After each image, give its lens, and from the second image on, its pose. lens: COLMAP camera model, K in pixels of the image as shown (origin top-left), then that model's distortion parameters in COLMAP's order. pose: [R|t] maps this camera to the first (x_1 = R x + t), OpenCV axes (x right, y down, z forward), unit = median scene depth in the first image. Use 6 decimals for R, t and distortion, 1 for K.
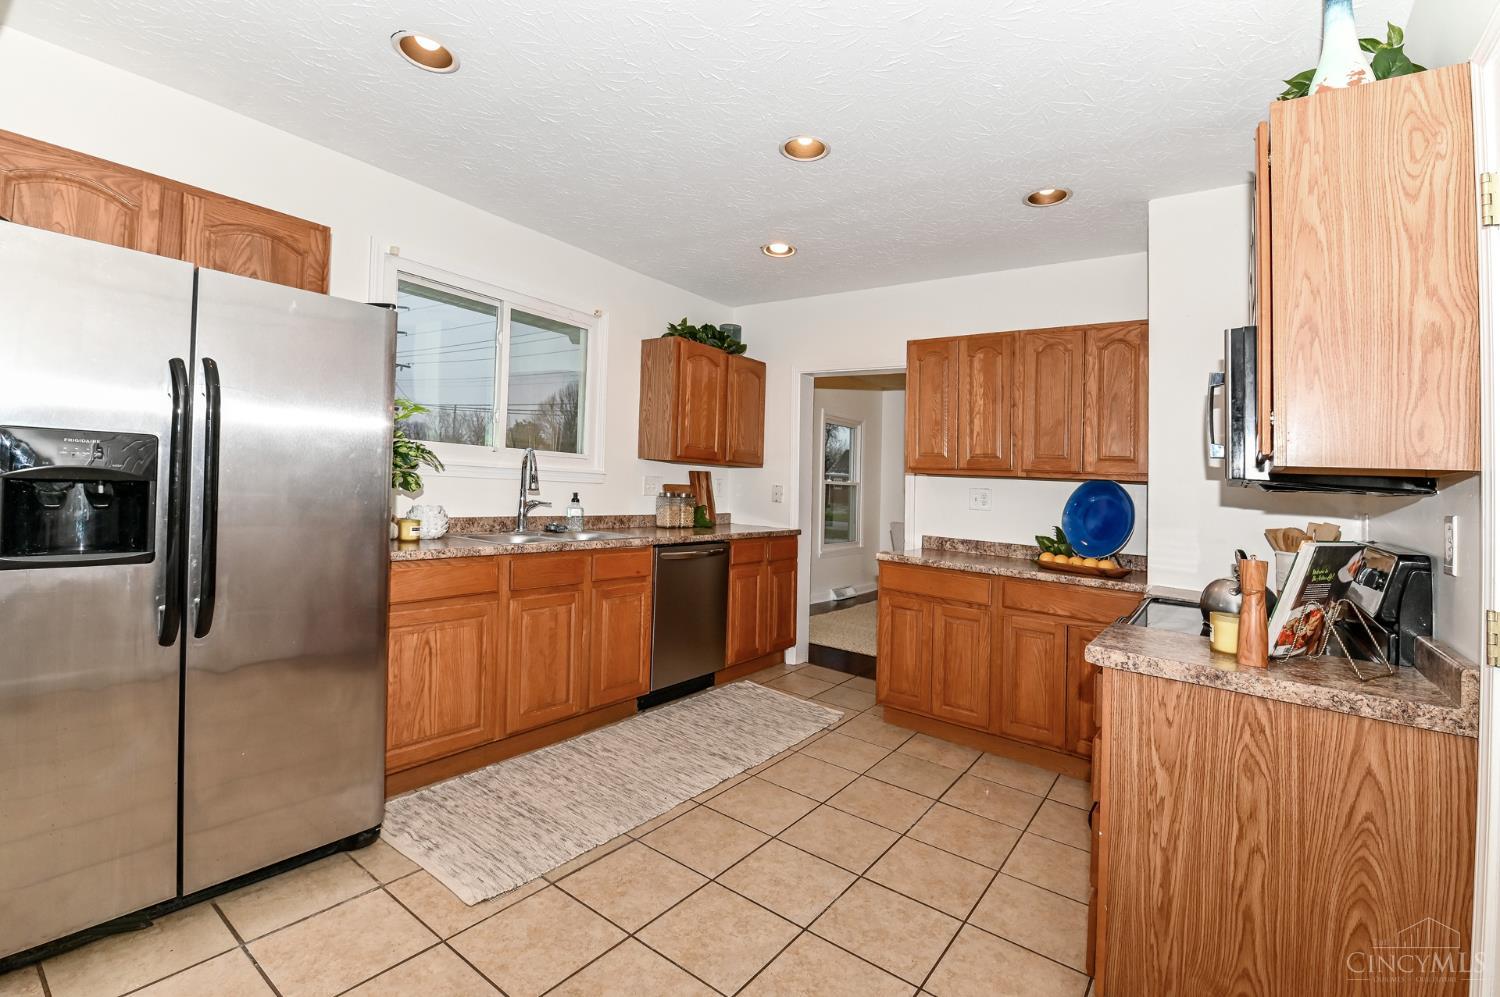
lens RADIAL K [[629.8, 0, 778.1], [0, 629.8, 481.4], [0, 0, 1]] dist [0.000021, -0.009671]
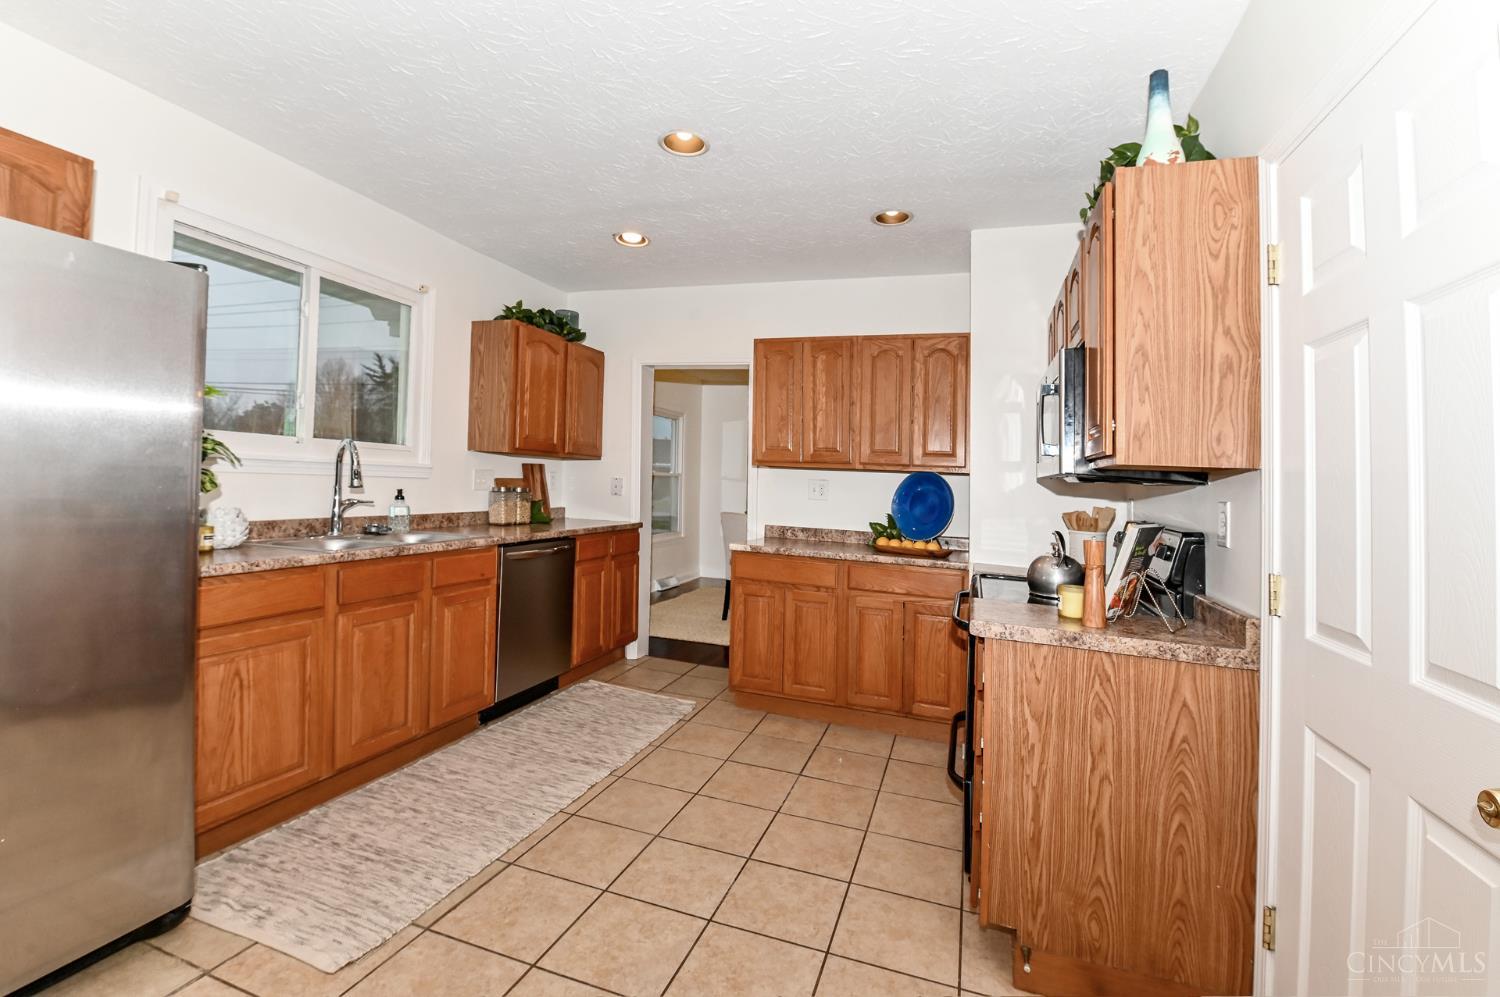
lens RADIAL K [[621.3, 0, 759.3], [0, 621.3, 474.3], [0, 0, 1]] dist [0.000459, -0.009758]
pose [[0.957217, -0.006986, 0.289286, -0.115568], [0.005277, 0.999964, 0.006686, -0.008295], [-0.289322, -0.004873, 0.957219, 0.017423]]
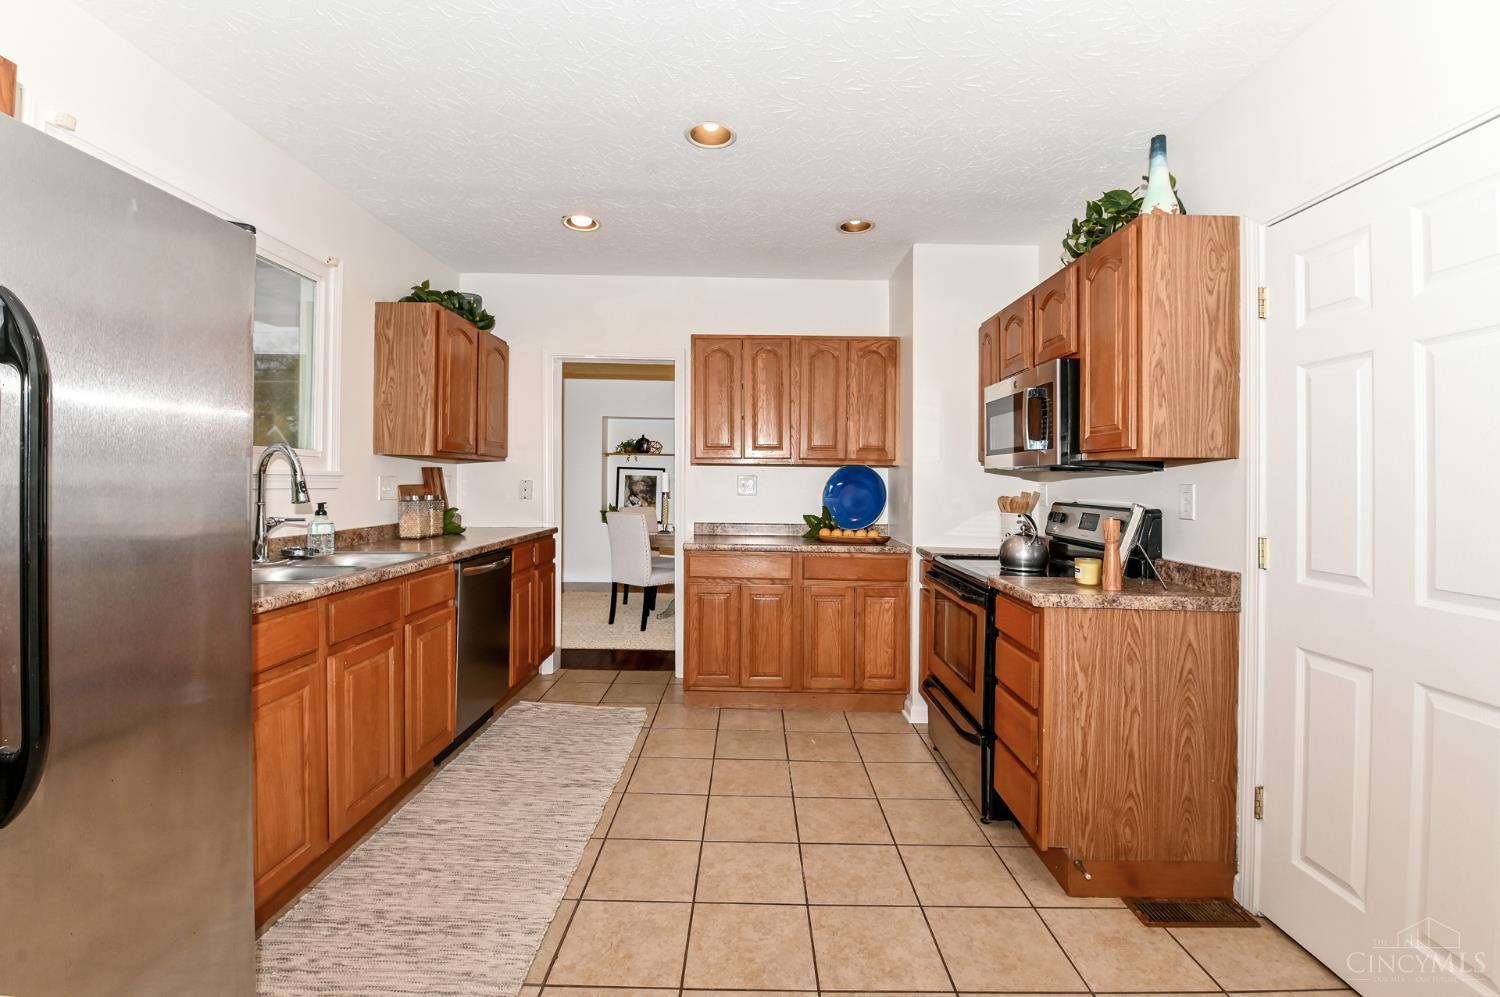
lens RADIAL K [[629.0, 0, 741.3], [0, 629.0, 482.2], [0, 0, 1]] dist [-0.000781, -0.009026]
pose [[0.824104, -0.044055, 0.564723, -0.427788], [0.029665, 0.998960, 0.034640, -0.022006], [-0.565662, -0.011794, 0.824553, 0.145727]]
